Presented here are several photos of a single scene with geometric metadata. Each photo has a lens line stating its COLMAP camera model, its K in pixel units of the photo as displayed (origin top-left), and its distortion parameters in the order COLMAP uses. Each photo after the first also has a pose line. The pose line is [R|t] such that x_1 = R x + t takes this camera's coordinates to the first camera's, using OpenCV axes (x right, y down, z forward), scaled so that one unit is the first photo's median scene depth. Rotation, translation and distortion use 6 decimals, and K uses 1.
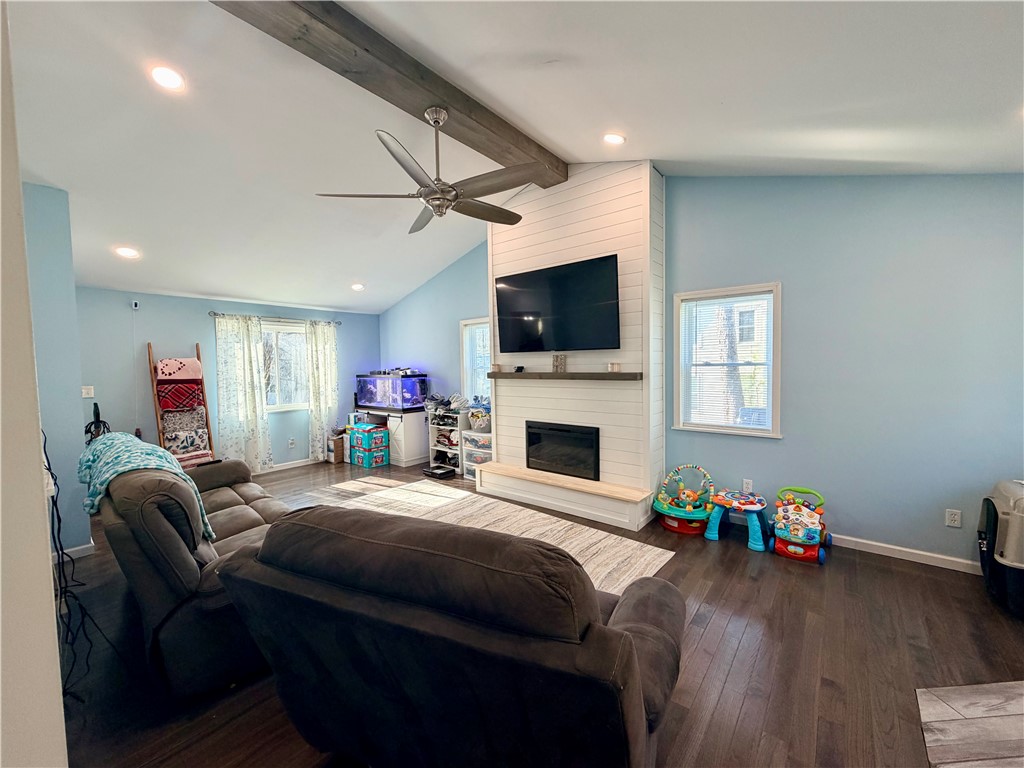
lens RADIAL K [[408.4, 0, 512.0], [0, 408.4, 384.0], [0, 0, 1]] dist [0.001268, 0.000372]
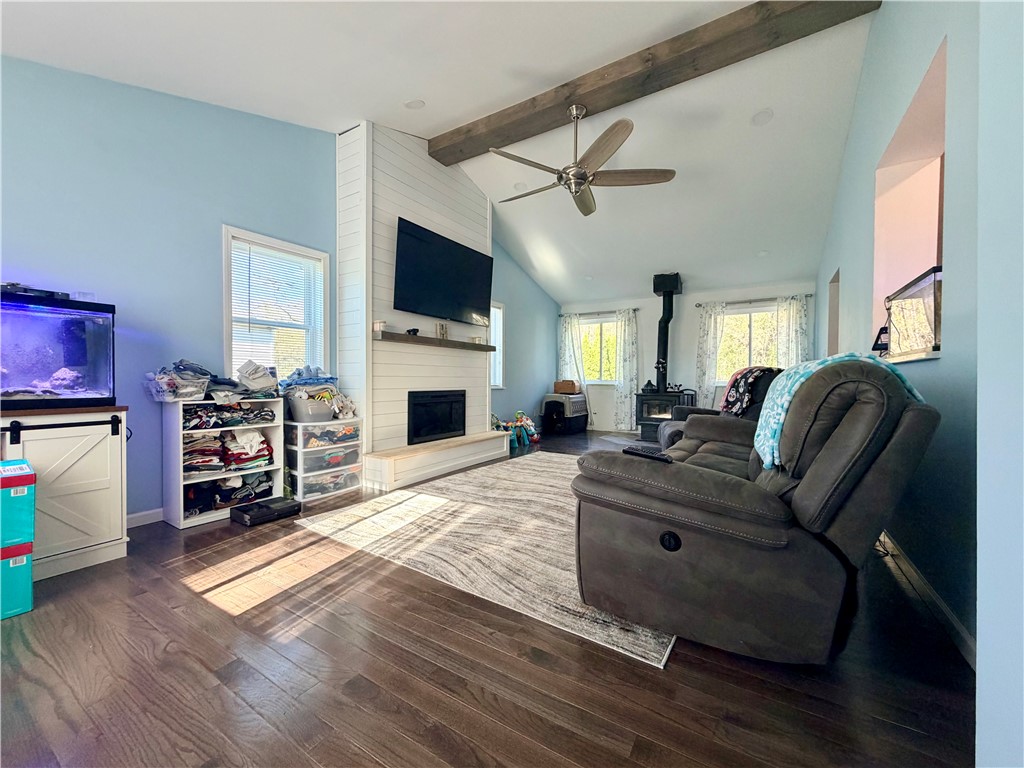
lens RADIAL K [[408.4, 0, 512.0], [0, 408.4, 384.0], [0, 0, 1]] dist [0.001268, 0.000372]
pose [[-0.117643, 0.004982, 0.993043, -0.779994], [0.049408, 0.998778, 0.000842, 0.076171], [-0.991826, 0.049164, -0.117745, 0.799269]]
